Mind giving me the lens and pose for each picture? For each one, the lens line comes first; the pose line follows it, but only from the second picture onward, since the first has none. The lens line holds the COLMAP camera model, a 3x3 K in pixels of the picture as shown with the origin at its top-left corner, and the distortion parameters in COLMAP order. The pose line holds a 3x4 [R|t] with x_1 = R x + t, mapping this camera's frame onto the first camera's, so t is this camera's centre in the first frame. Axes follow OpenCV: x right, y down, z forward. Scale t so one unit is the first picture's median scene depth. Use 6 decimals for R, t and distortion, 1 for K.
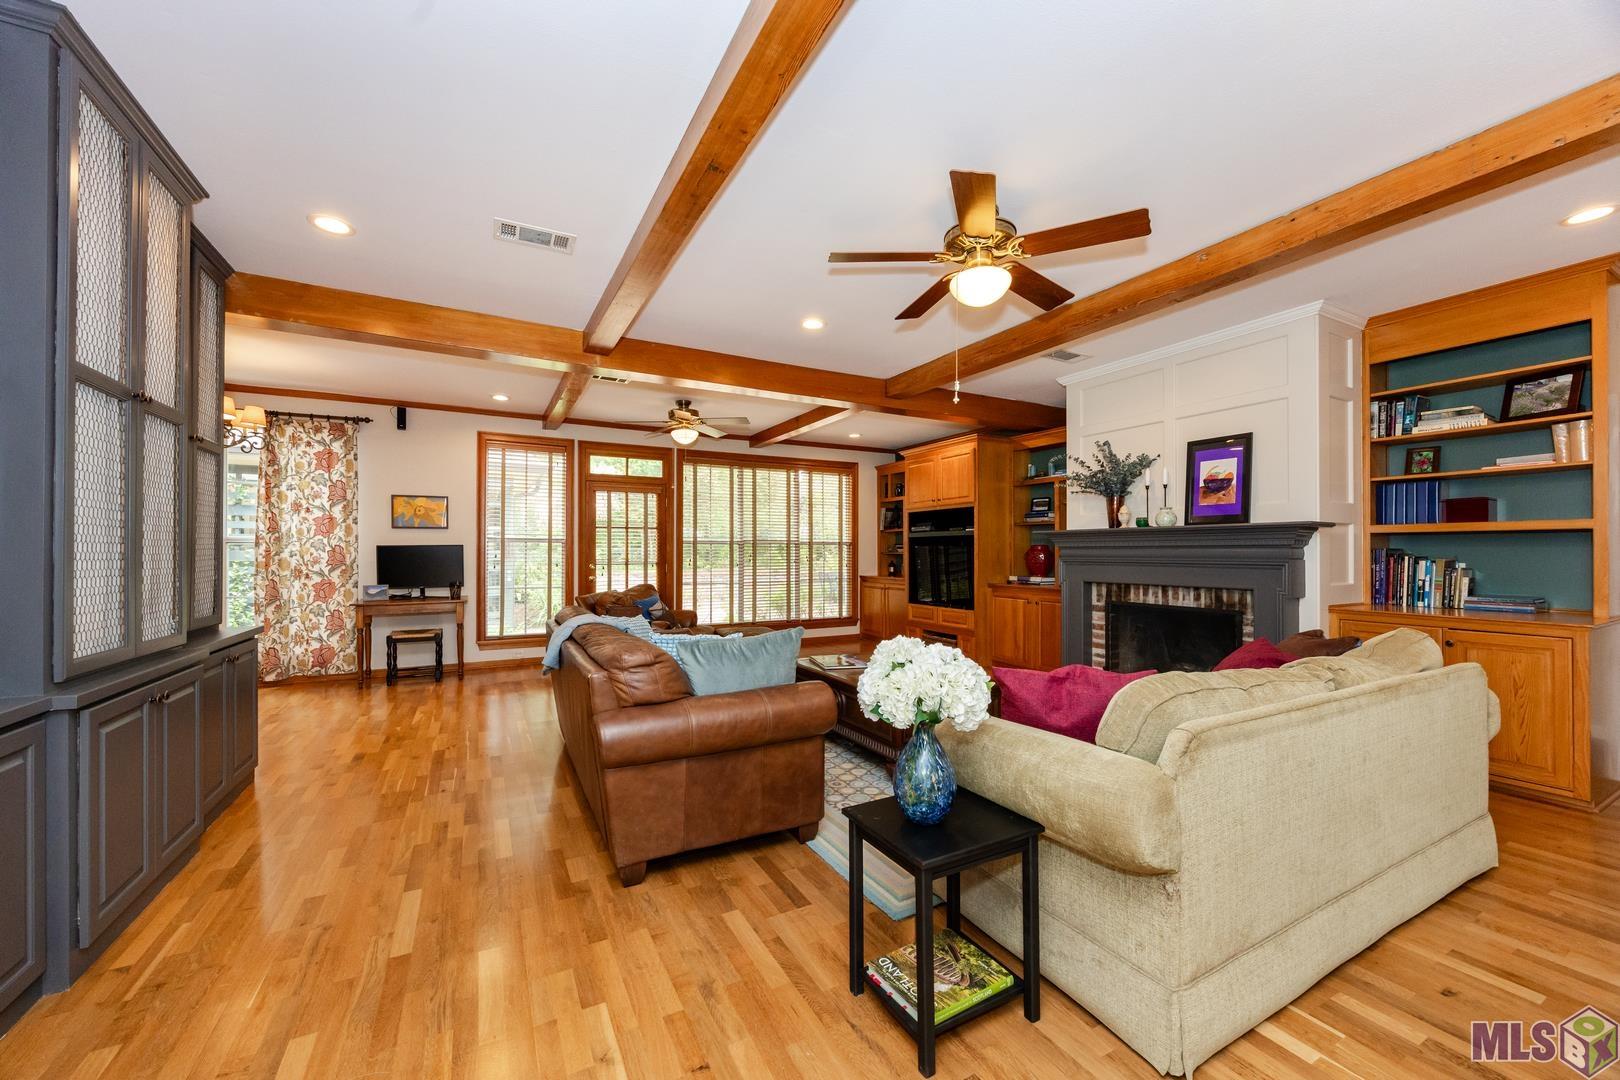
lens RADIAL K [[626.7, 0, 814.4], [0, 626.7, 541.7], [0, 0, 1]] dist [-0.003515, -0.000622]
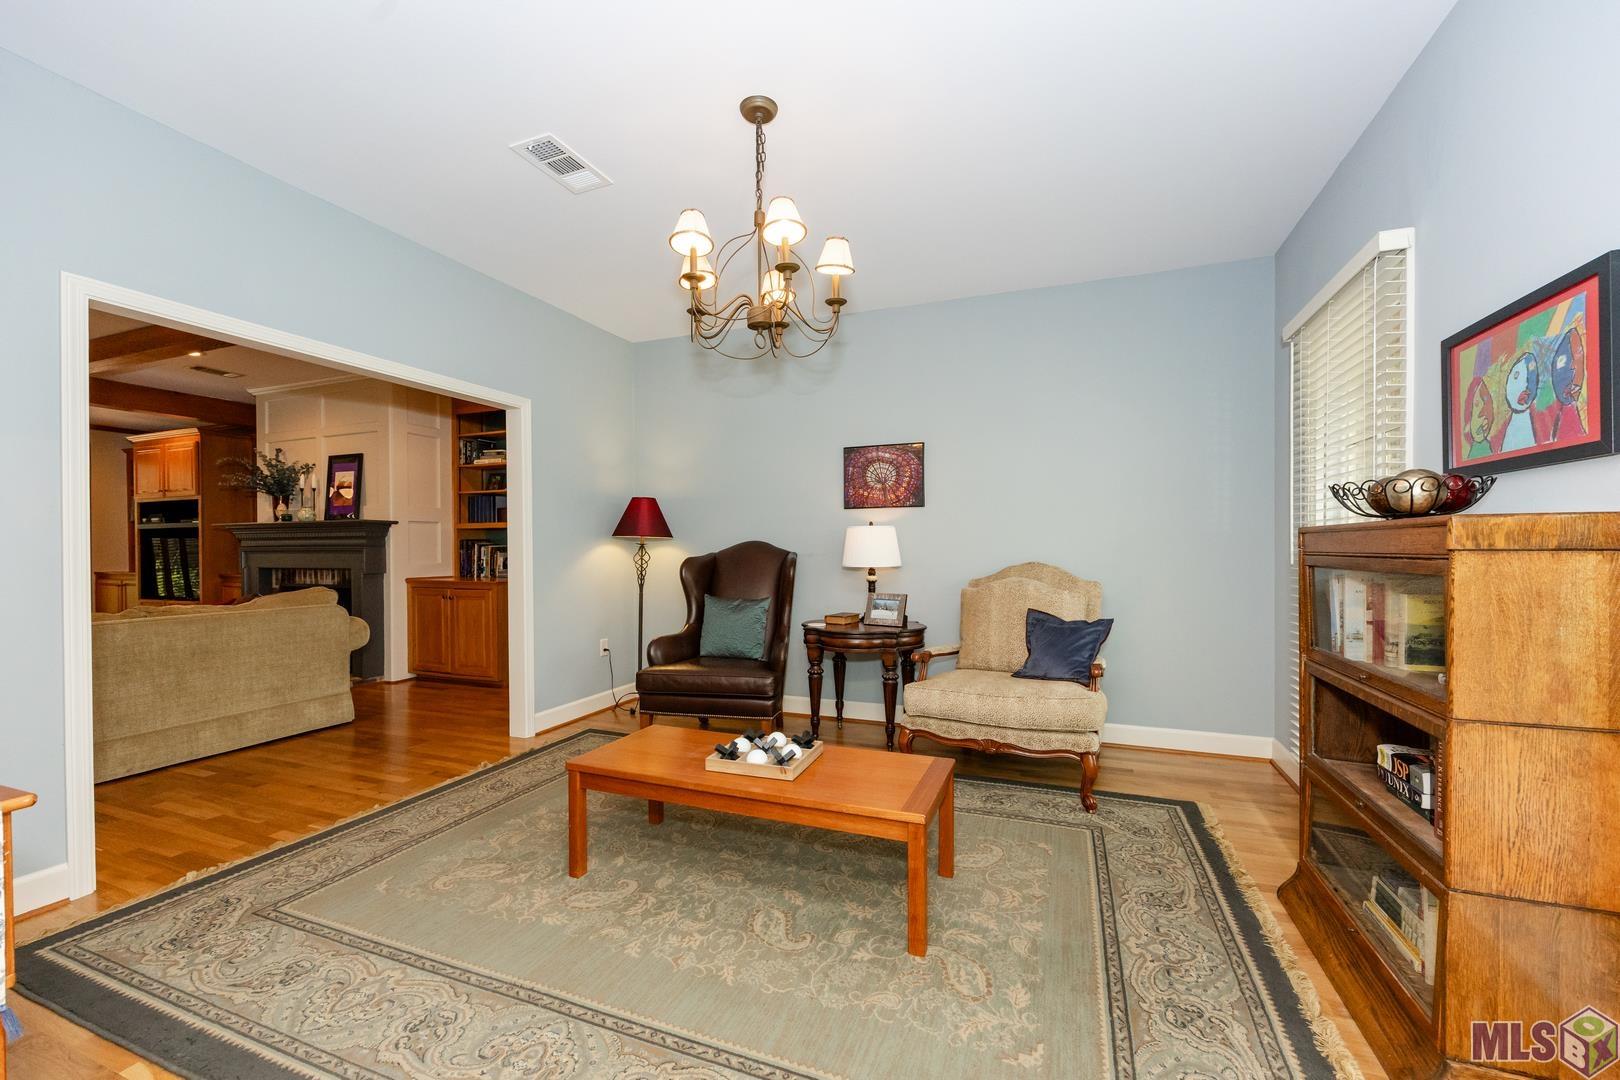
lens RADIAL K [[626.7, 0, 817.4], [0, 626.7, 541.3], [0, 0, 1]] dist [-0.003515, -0.000622]
pose [[0.755046, 0.003986, 0.655660, 0.878863], [-0.004333, 0.999990, -0.001089, 0.021308], [-0.655657, -0.002019, 0.755056, -1.064140]]
